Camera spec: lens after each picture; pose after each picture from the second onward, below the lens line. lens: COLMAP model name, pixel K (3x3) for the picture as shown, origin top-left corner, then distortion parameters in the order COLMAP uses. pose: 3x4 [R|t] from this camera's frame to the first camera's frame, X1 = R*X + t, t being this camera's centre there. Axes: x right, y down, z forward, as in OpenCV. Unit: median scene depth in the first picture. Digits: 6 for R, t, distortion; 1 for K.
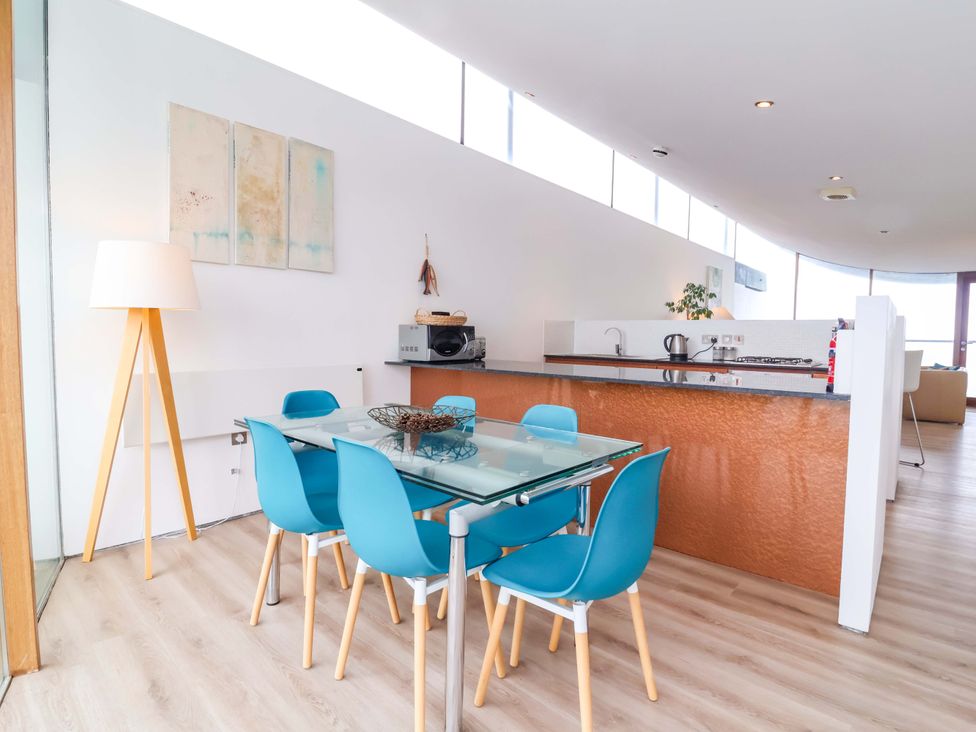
lens RADIAL K [[513.8, 0, 489.1], [0, 513.8, 363.3], [0, 0, 1]] dist [-0.000277, 0.000039]
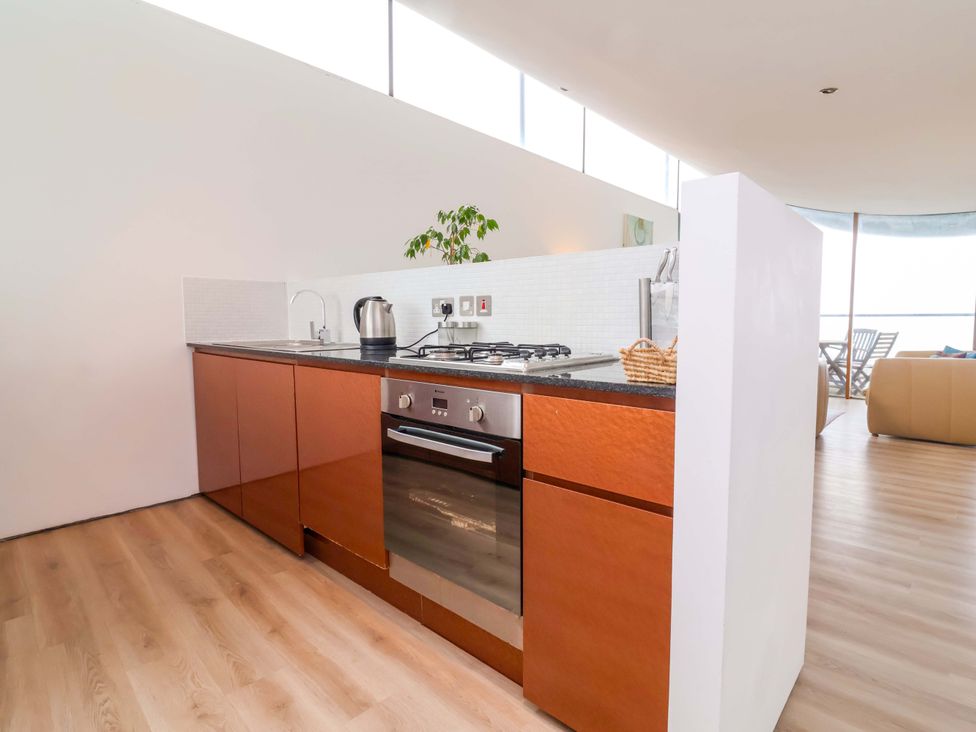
lens RADIAL K [[513.8, 0, 485.5], [0, 513.8, 360.4], [0, 0, 1]] dist [-0.000277, 0.000039]
pose [[0.999420, -0.012842, -0.031527, 0.132438], [0.013531, 0.999672, 0.021723, -0.001829], [0.031238, -0.022137, 0.999267, 0.143134]]
